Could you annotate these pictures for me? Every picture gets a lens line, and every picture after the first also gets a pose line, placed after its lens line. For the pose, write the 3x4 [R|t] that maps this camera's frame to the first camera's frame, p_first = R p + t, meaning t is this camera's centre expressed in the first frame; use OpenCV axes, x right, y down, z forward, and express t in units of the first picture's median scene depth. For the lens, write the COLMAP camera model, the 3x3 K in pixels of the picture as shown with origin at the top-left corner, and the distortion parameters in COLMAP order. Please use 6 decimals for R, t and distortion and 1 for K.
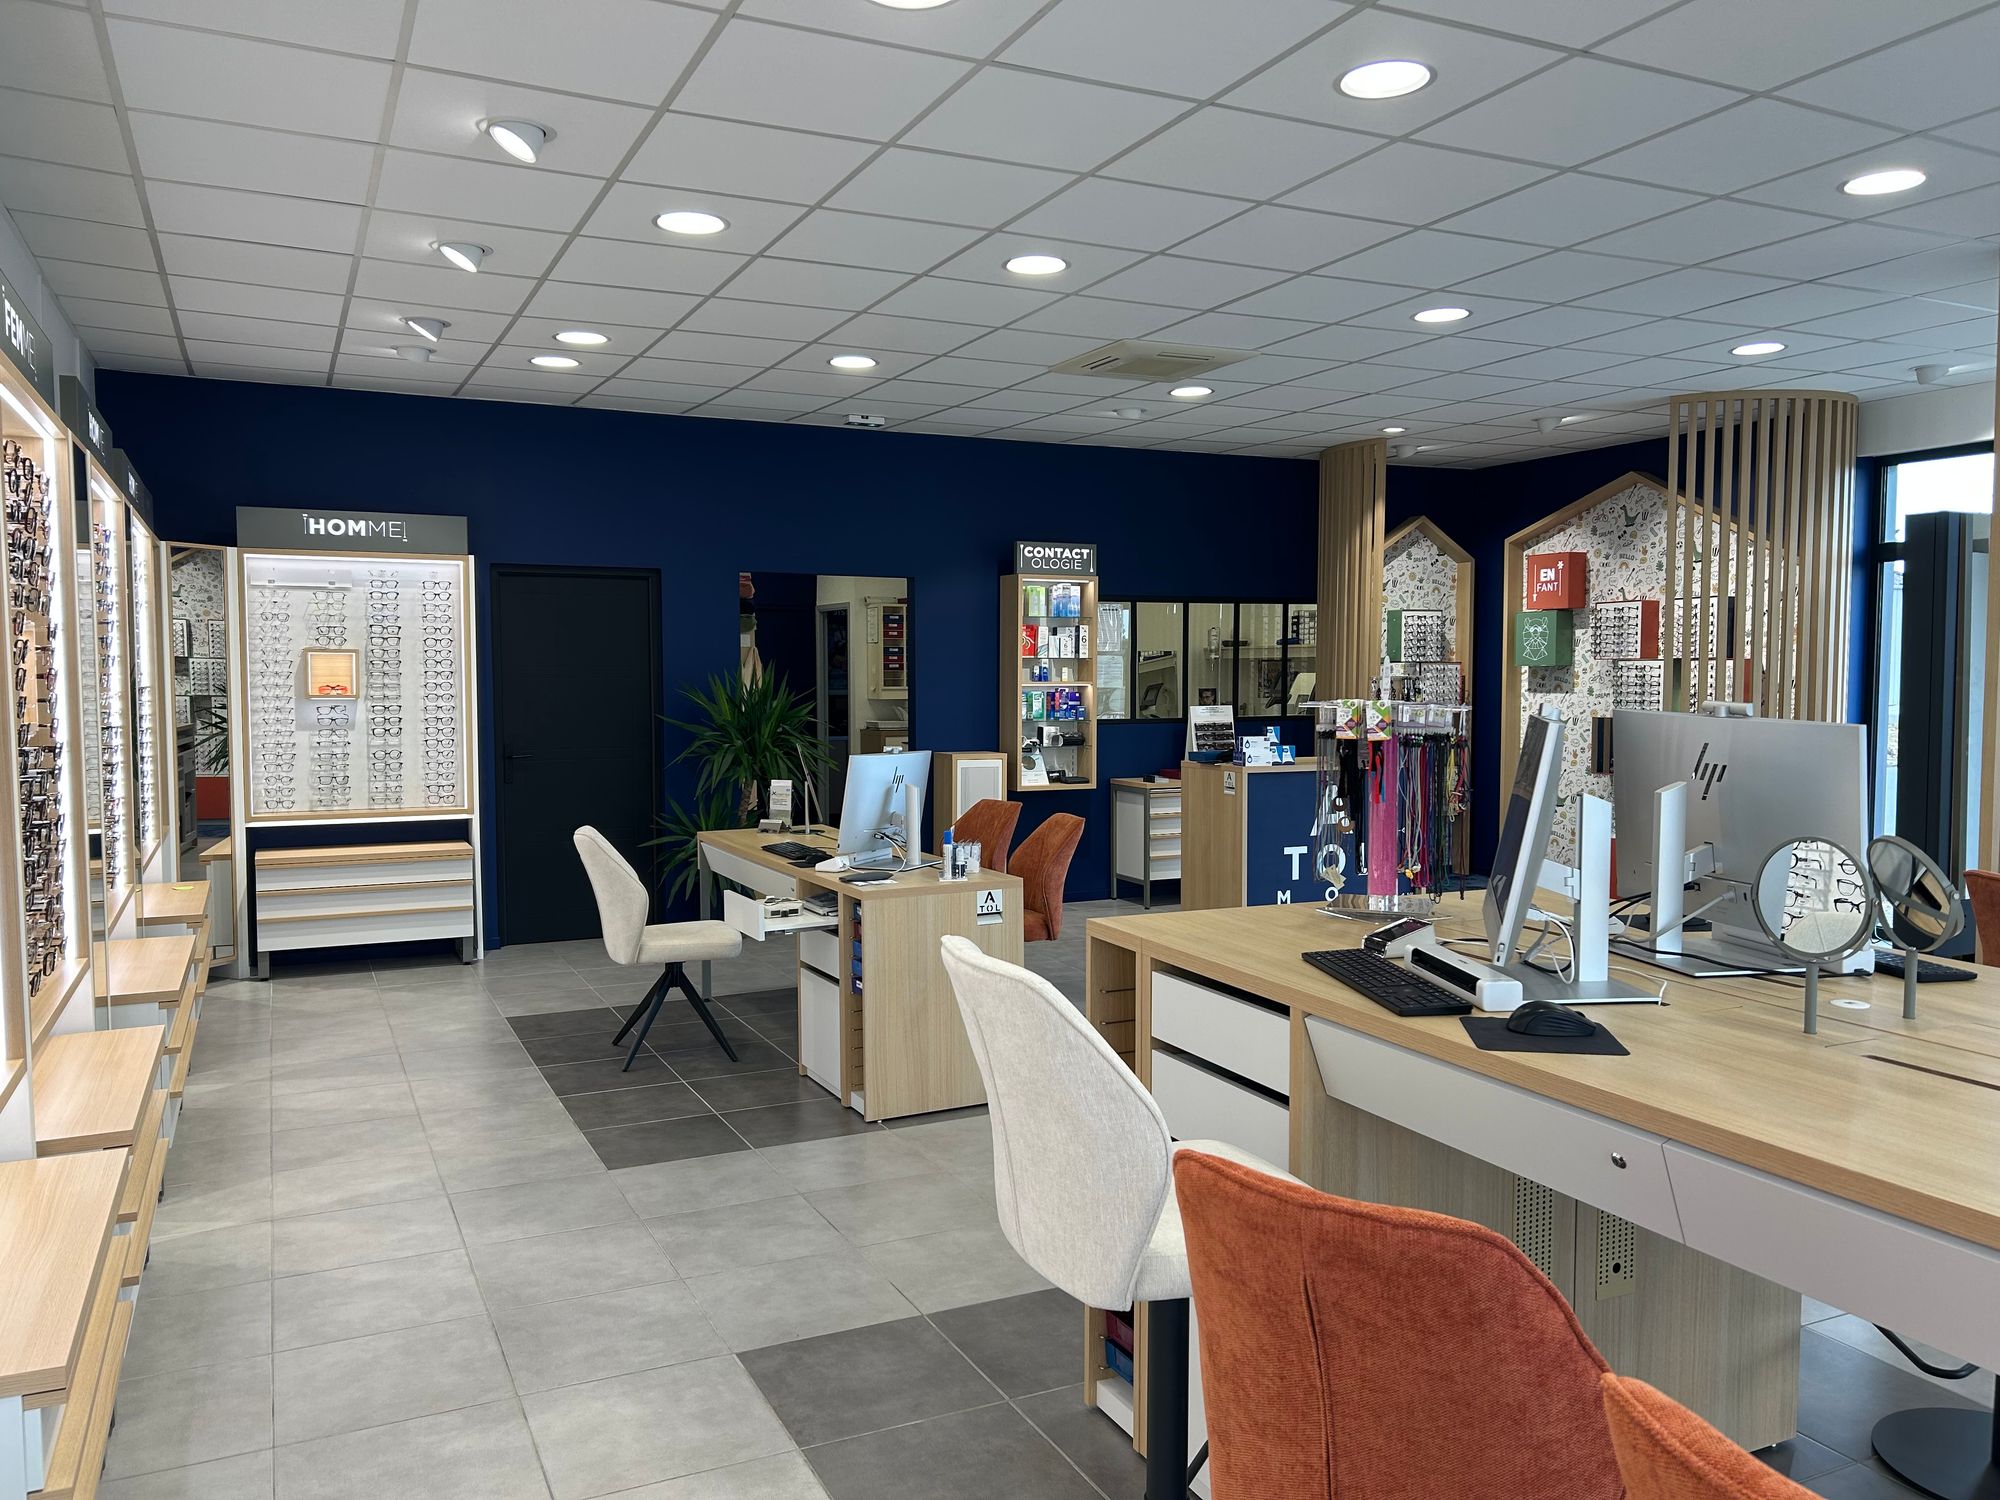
lens RADIAL K [[1506.9, 0, 1002.1], [0, 1506.9, 759.4], [0, 0, 1]] dist [0.029320, 0.004052]
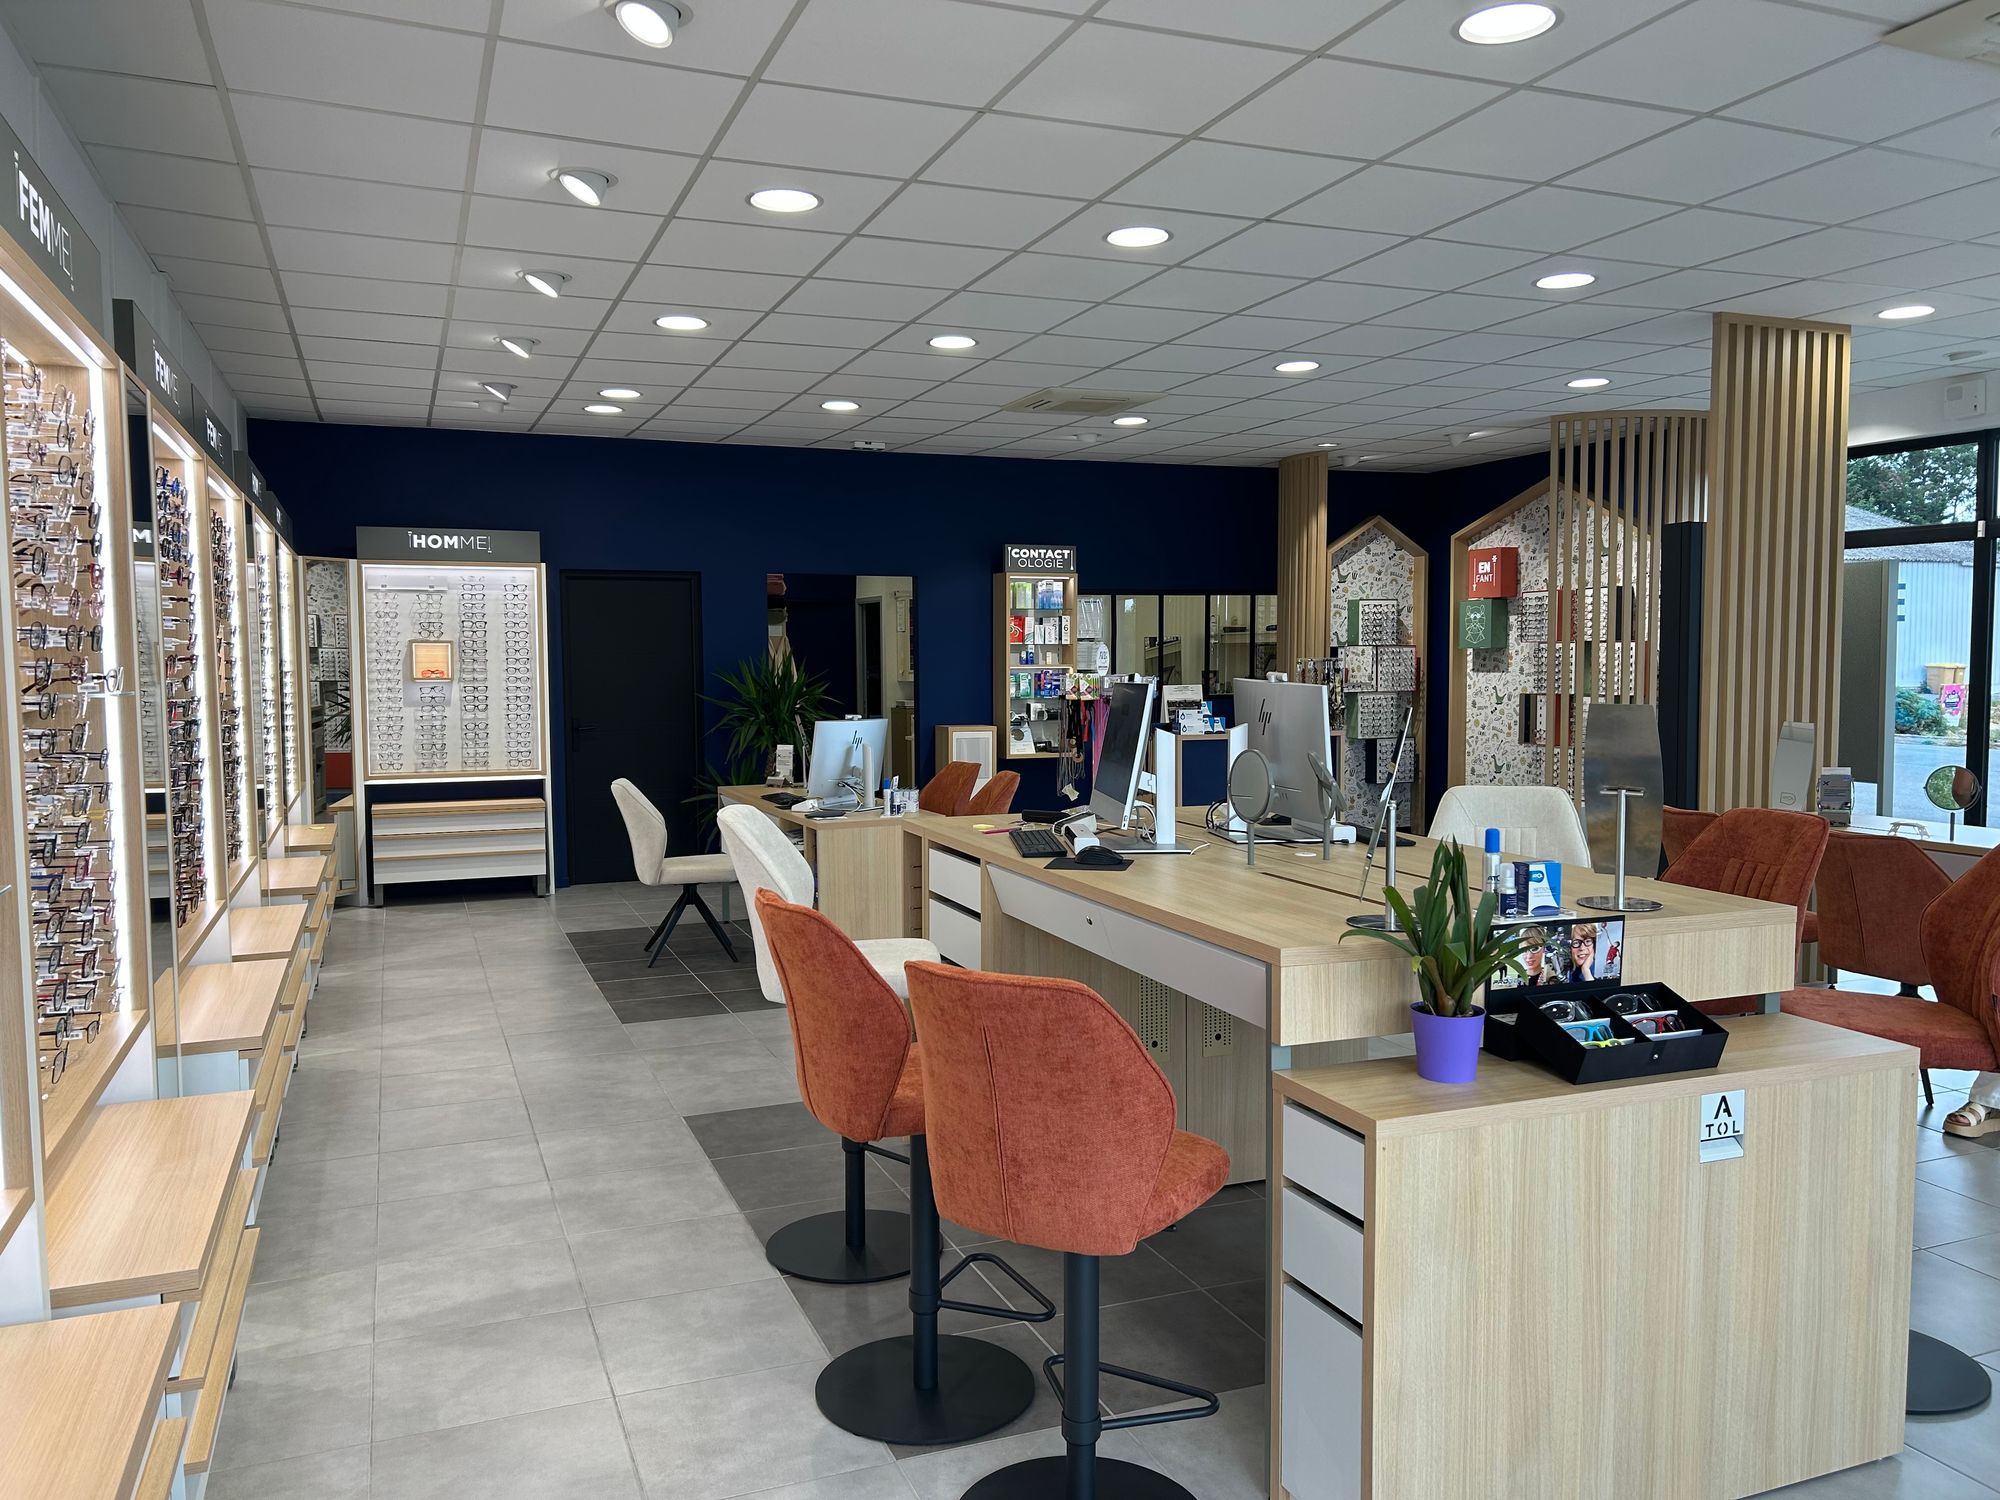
lens RADIAL K [[1496.9, 0, 1000.0], [0, 1496.9, 750.0], [0, 0, 1]] dist [0.041867, -0.003837]
pose [[0.997808, -0.001444, -0.066167, 0.100116], [0.001699, 0.999991, 0.003809, 0.012339], [0.066161, -0.003913, 0.997801, -0.192328]]
